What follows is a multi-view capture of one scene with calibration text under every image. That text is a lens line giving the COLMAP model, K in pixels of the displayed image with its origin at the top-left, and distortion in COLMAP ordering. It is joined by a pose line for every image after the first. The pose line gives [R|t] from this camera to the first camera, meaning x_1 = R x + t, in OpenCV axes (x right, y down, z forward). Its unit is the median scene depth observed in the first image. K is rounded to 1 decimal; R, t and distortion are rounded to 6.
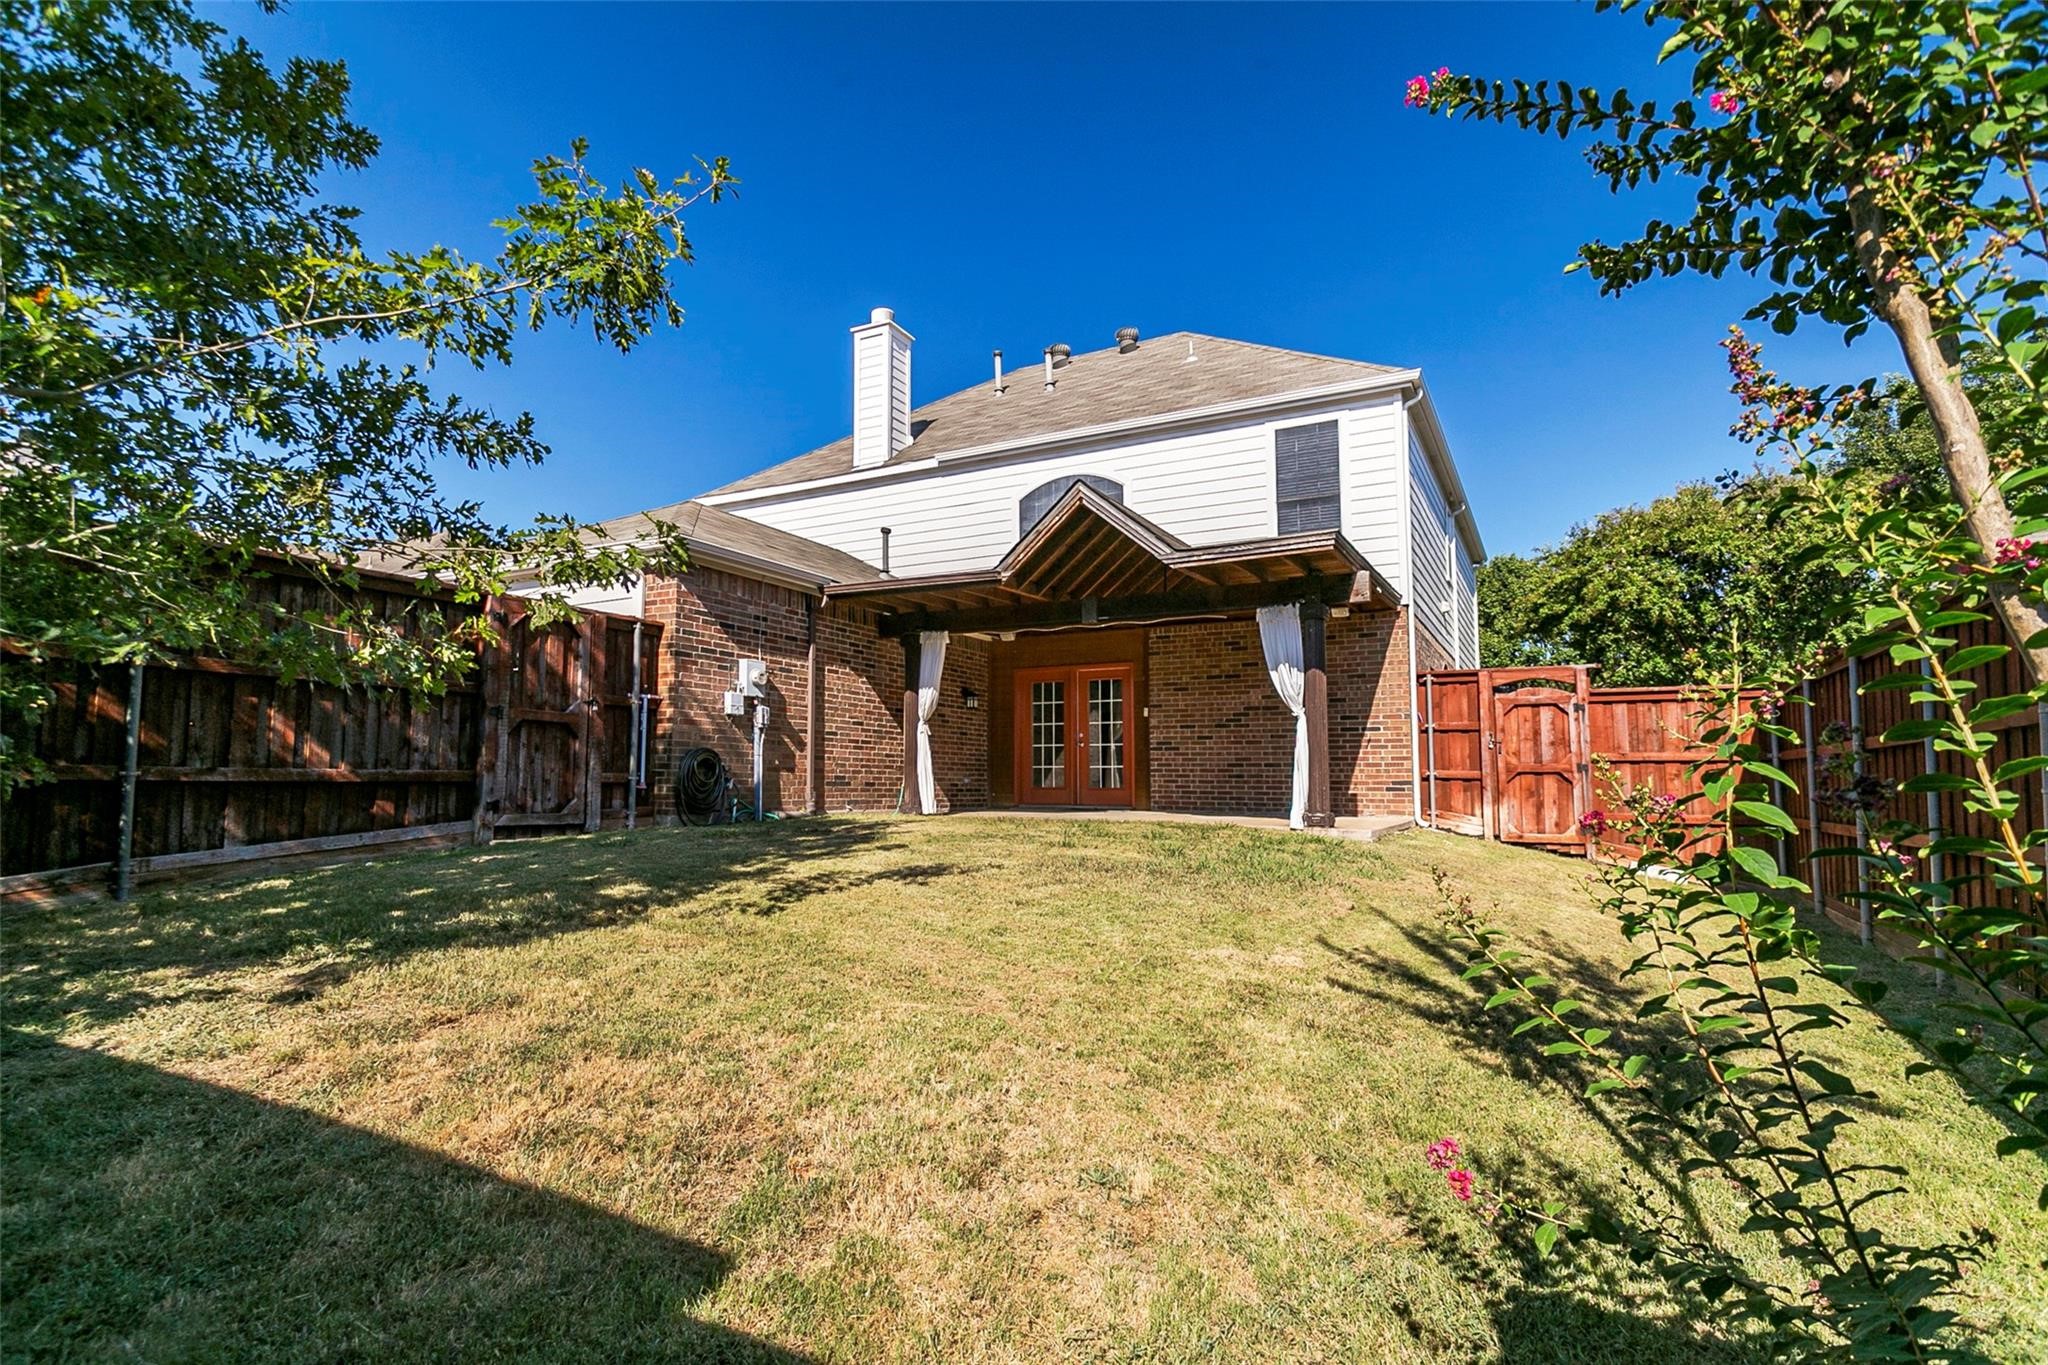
lens RADIAL K [[979.8, 0, 1018.6], [0, 979.8, 686.7], [0, 0, 1]] dist [0.010161, -0.000910]
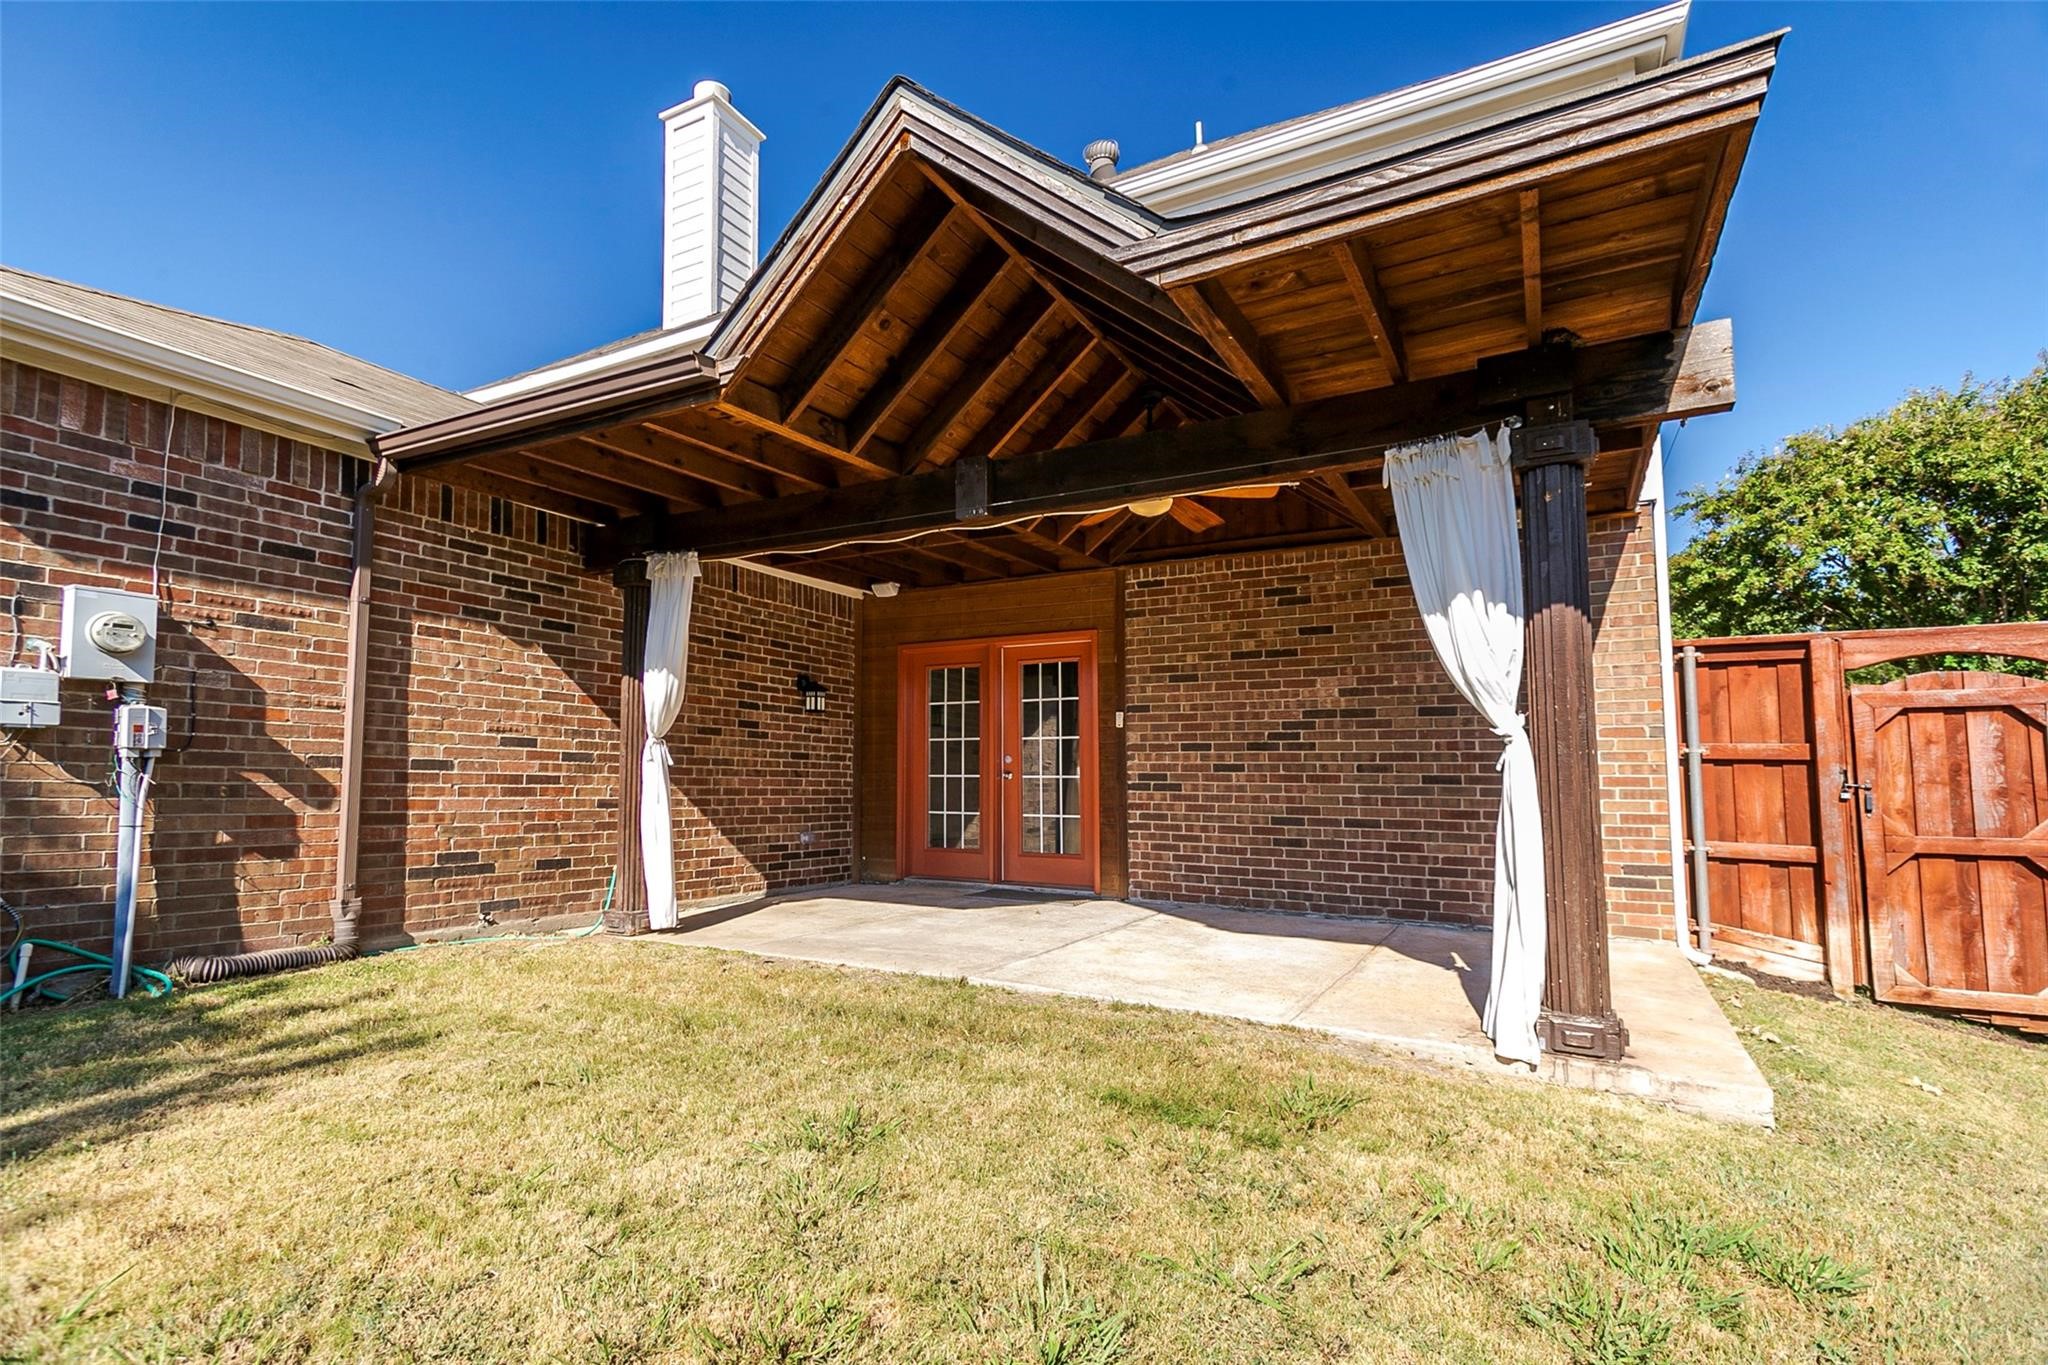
lens RADIAL K [[951.8, 0, 980.0], [0, 951.8, 677.8], [0, 0, 1]] dist [0.002934, -0.000138]
pose [[0.998958, 0.001891, -0.045602, 0.086920], [-0.002531, 0.999899, -0.013970, 0.011365], [0.045571, 0.014070, 0.998862, 0.528237]]
